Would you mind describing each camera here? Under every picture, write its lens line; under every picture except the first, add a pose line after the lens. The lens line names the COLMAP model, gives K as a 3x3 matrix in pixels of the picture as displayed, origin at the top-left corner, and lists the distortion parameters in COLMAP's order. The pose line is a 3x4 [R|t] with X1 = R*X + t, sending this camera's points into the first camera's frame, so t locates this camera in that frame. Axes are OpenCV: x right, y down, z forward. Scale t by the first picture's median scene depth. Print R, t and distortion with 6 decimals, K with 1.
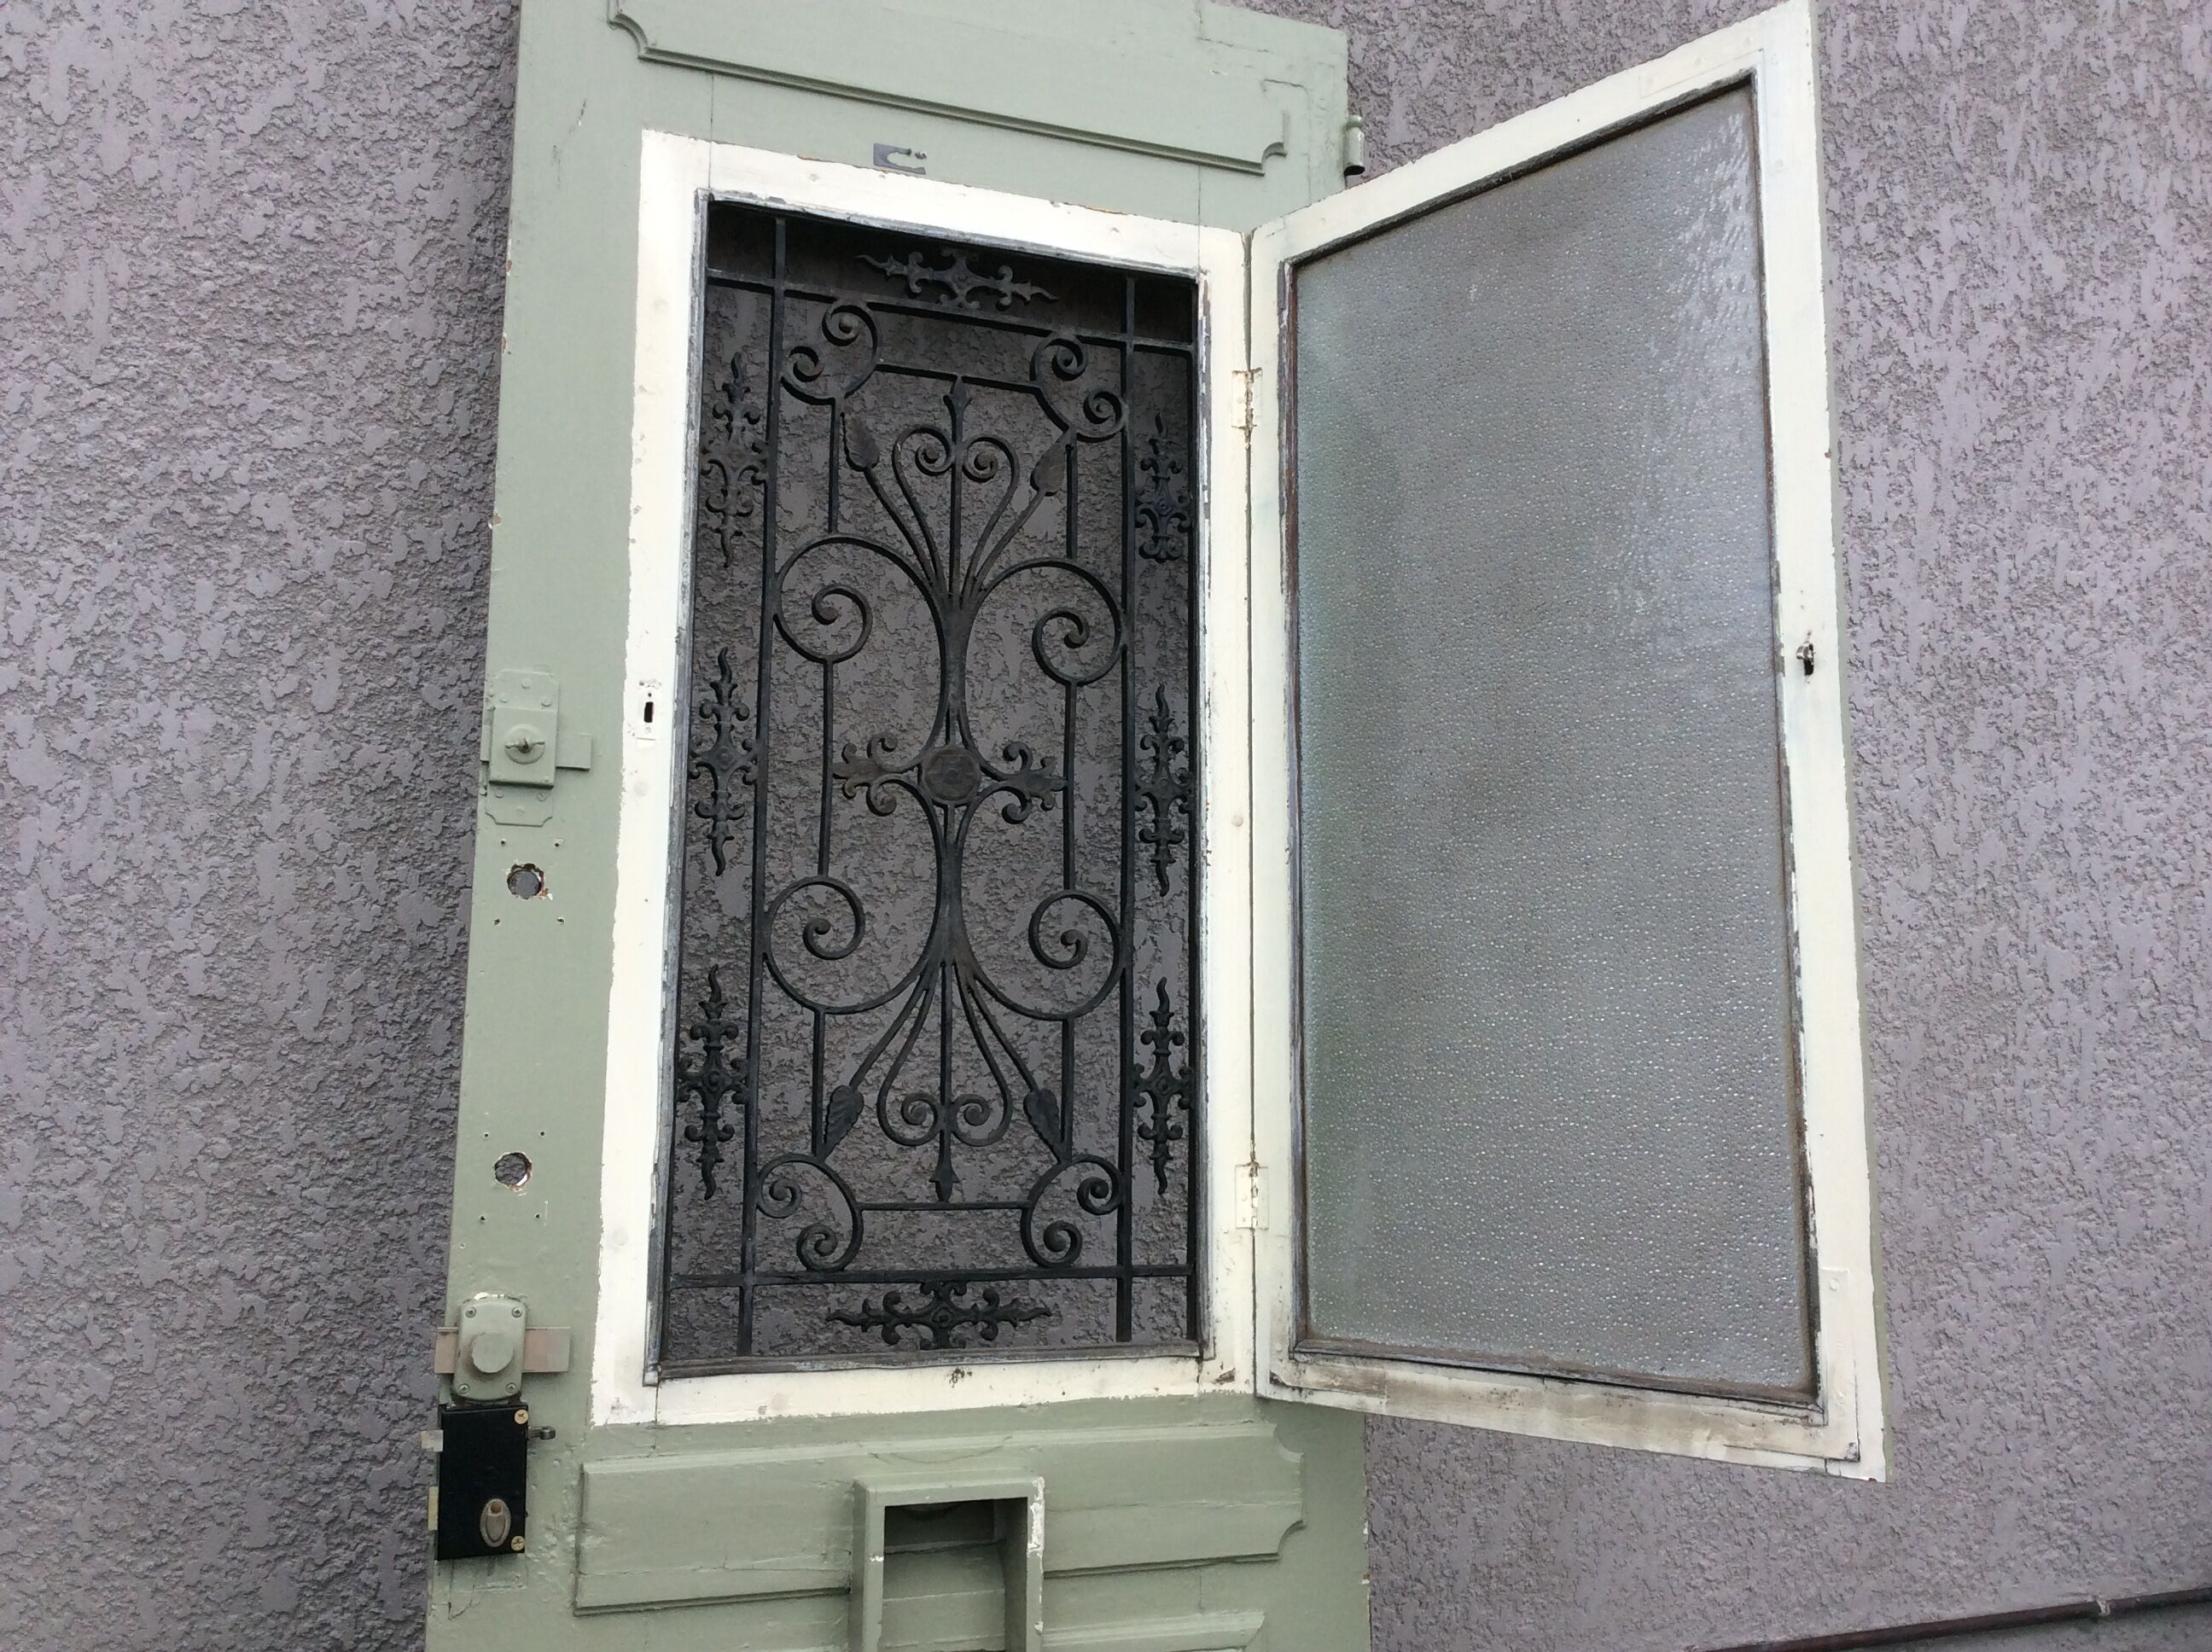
lens RADIAL K [[1974.5, 0, 1167.4], [0, 1974.5, 825.1], [0, 0, 1]] dist [0.064977, -0.094788]
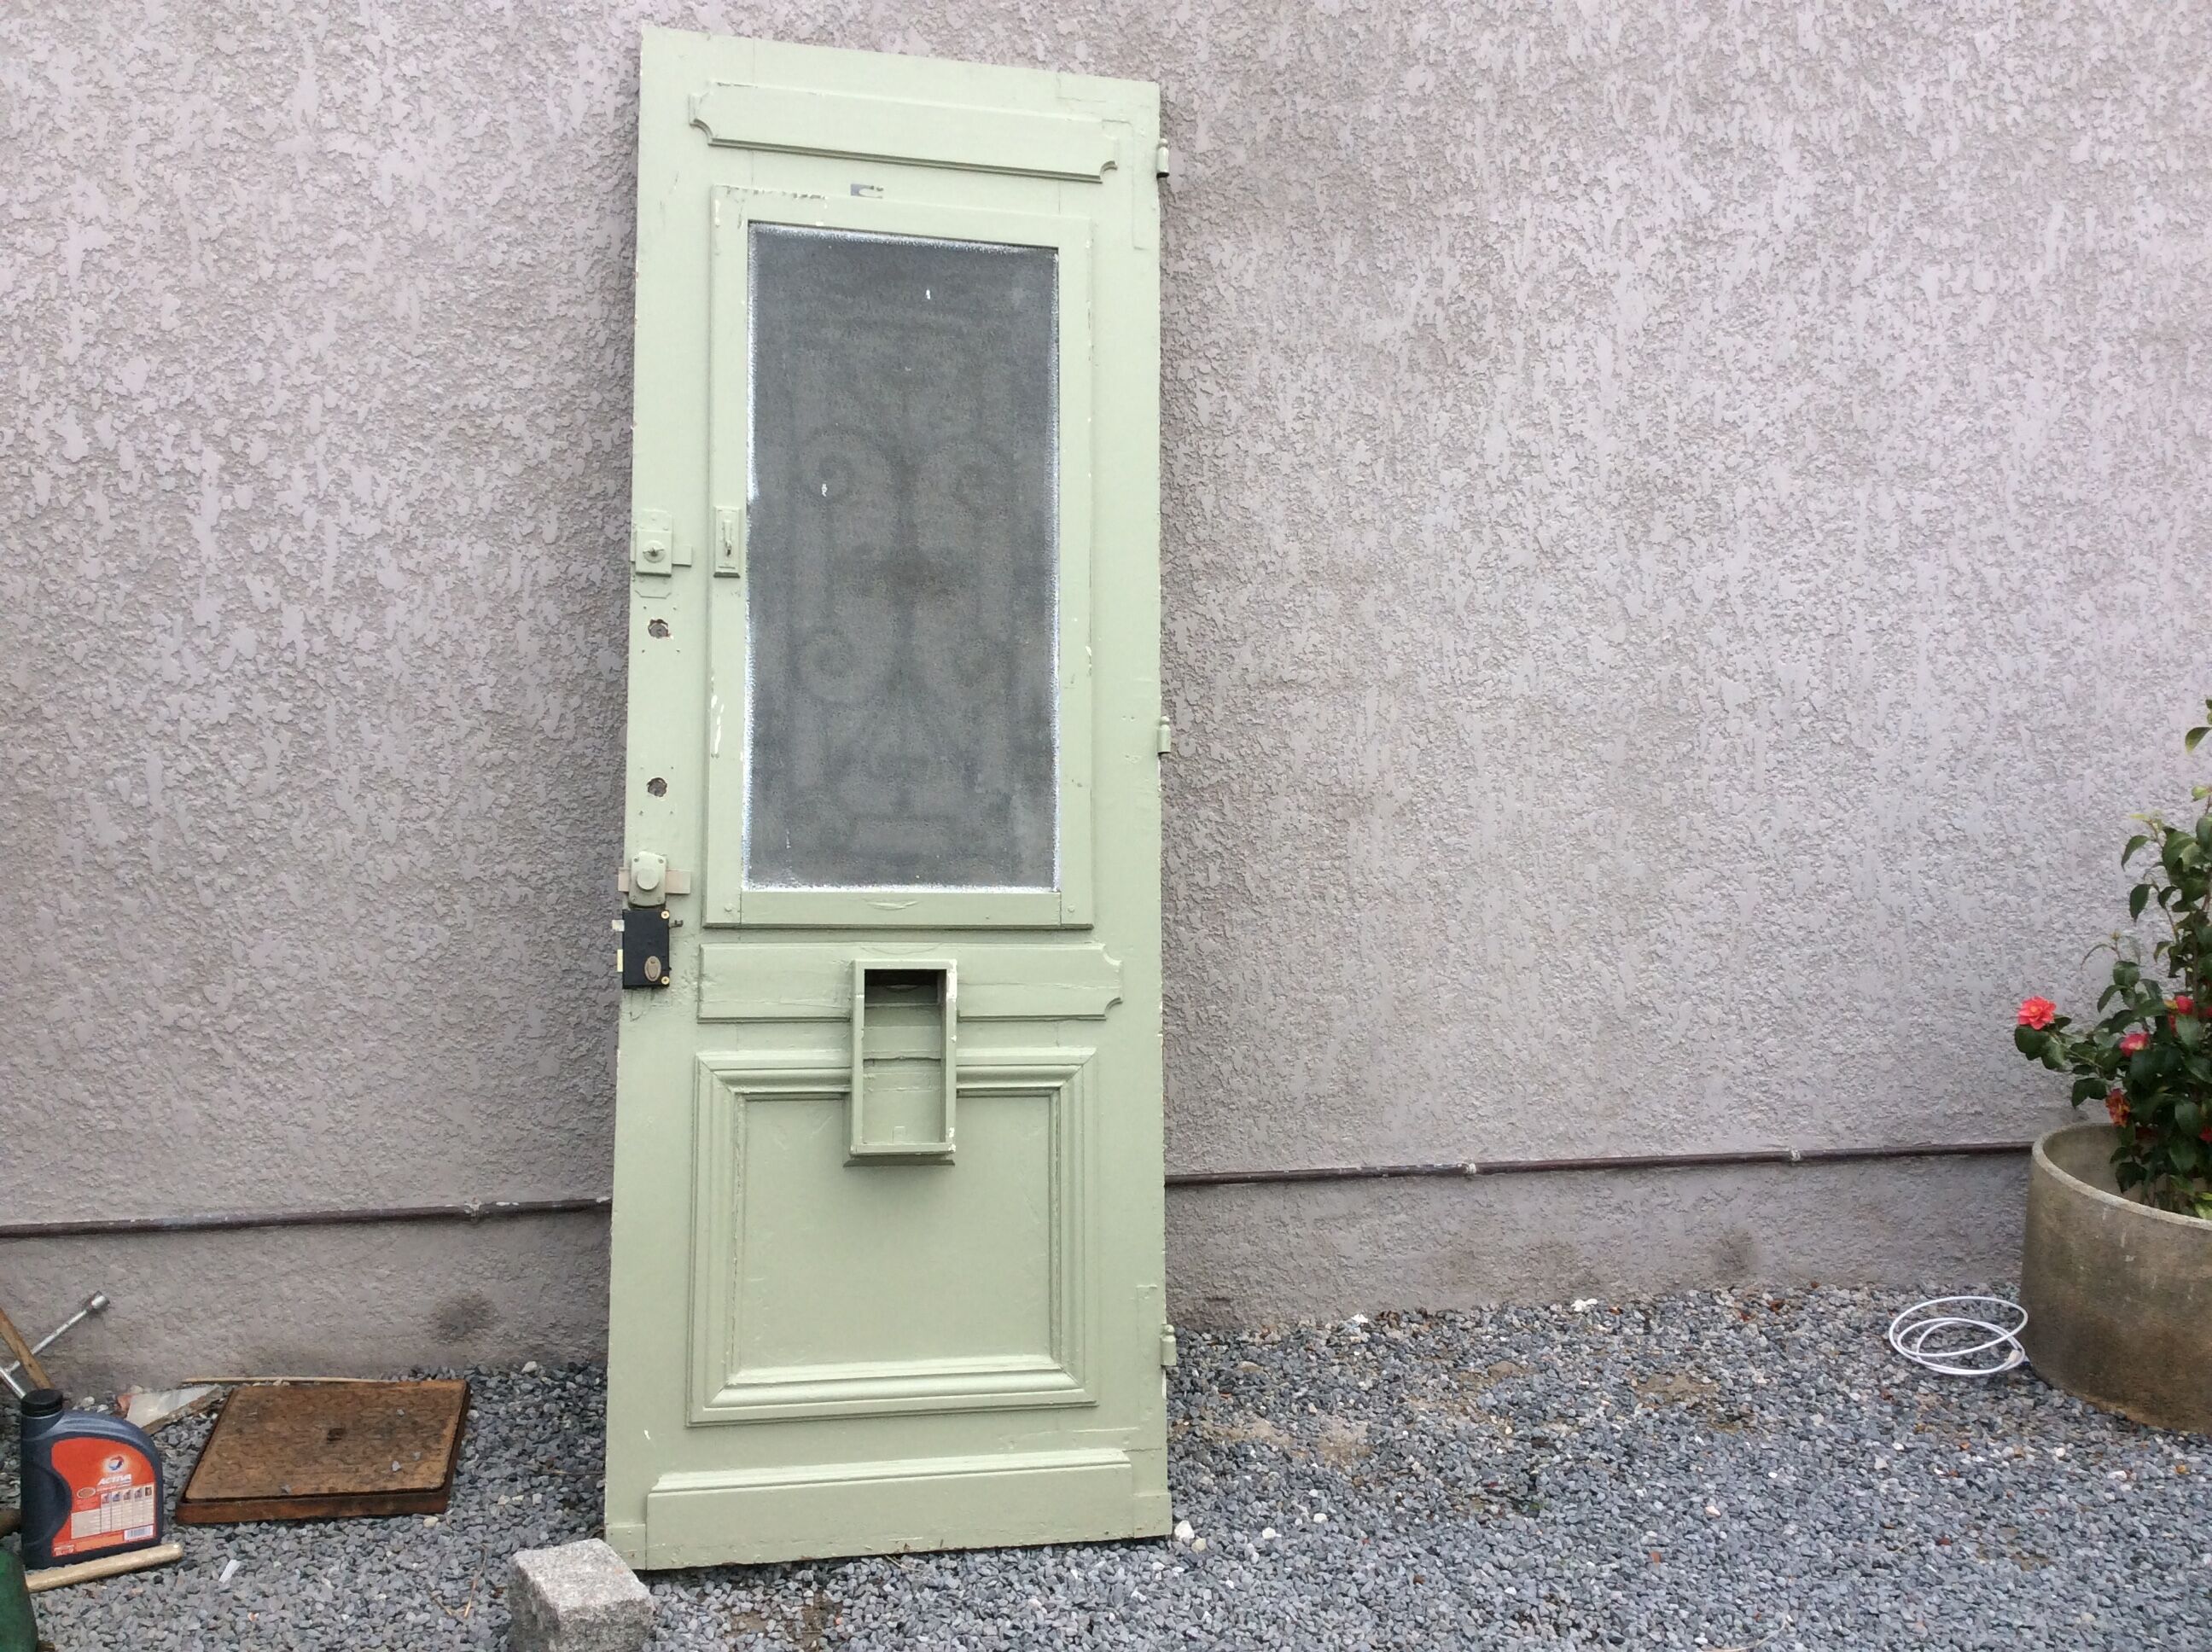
lens RADIAL K [[2017.1, 0, 1159.6], [0, 2017.1, 818.8], [0, 0, 1]] dist [0.150174, -0.289513]
pose [[0.994825, -0.023217, -0.098916, 0.263908], [0.028961, 0.997952, 0.057038, 0.093685], [0.097389, -0.059608, 0.993460, -0.701708]]
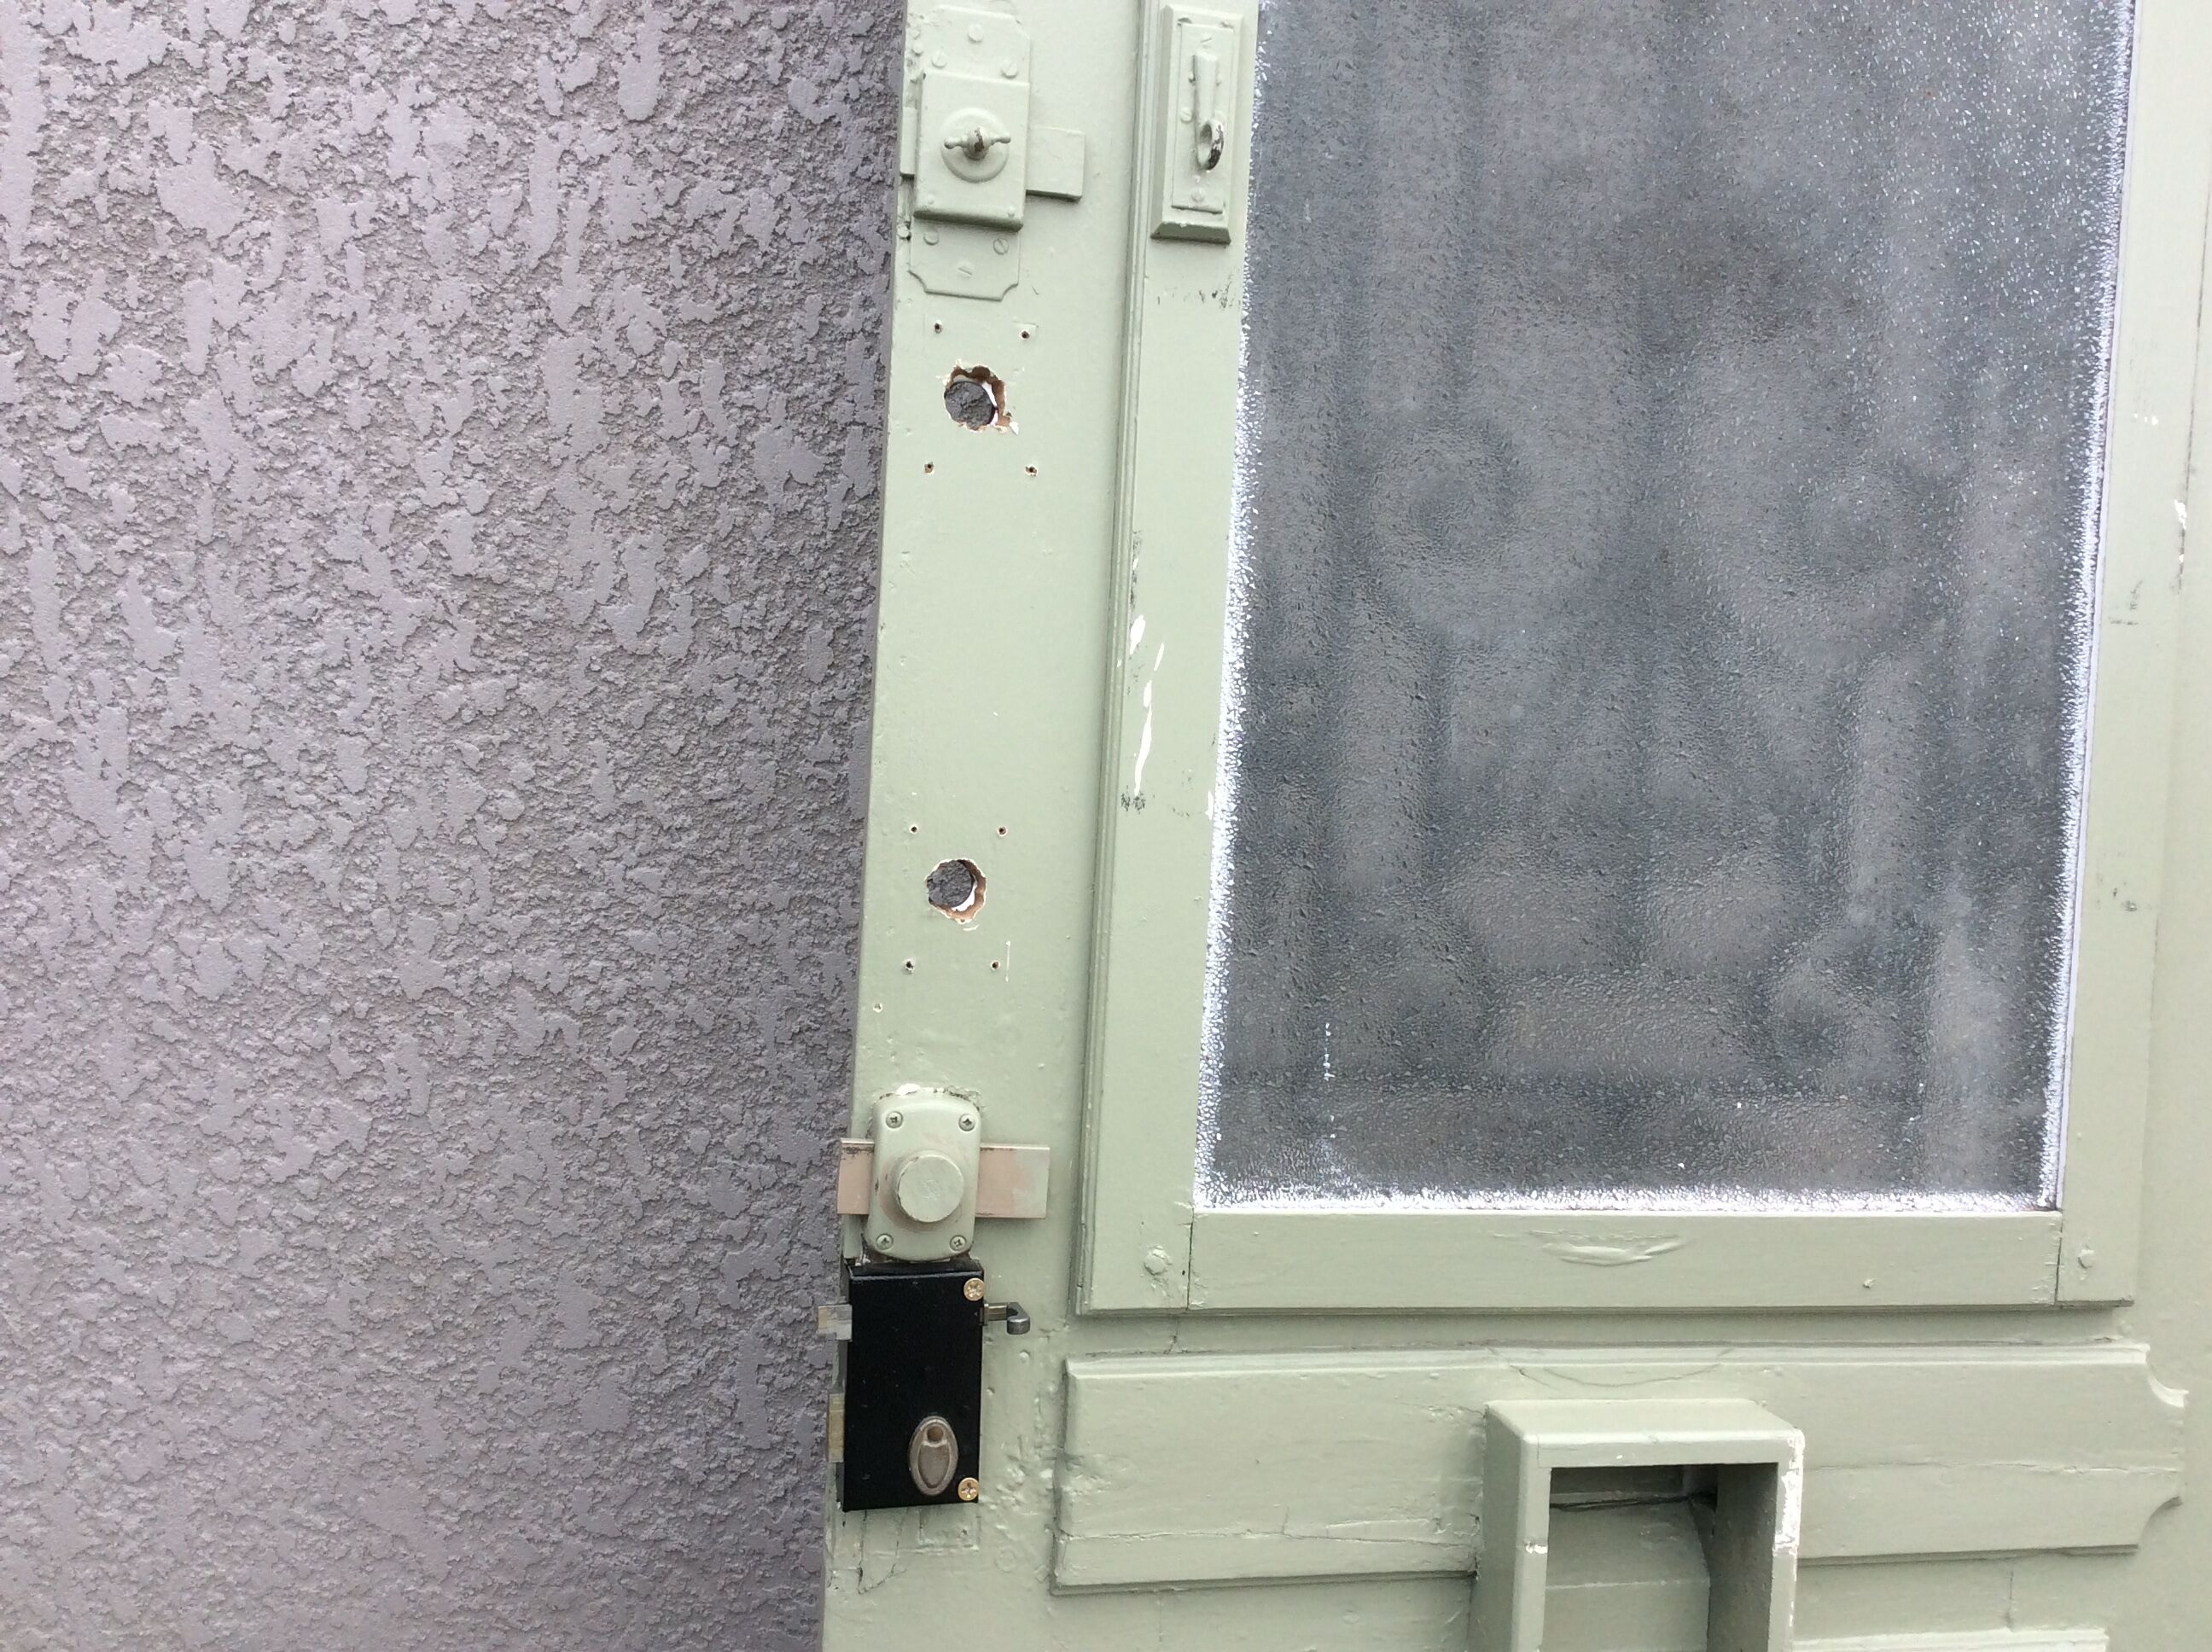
lens RADIAL K [[1979.5, 0, 1139.4], [0, 1979.5, 798.4], [0, 0, 1]] dist [0.156462, -0.322466]
pose [[0.987905, 0.057947, -0.143824, -0.168909], [-0.029014, 0.980244, 0.195652, 0.021974], [0.152320, -0.189113, 0.970069, 0.380869]]
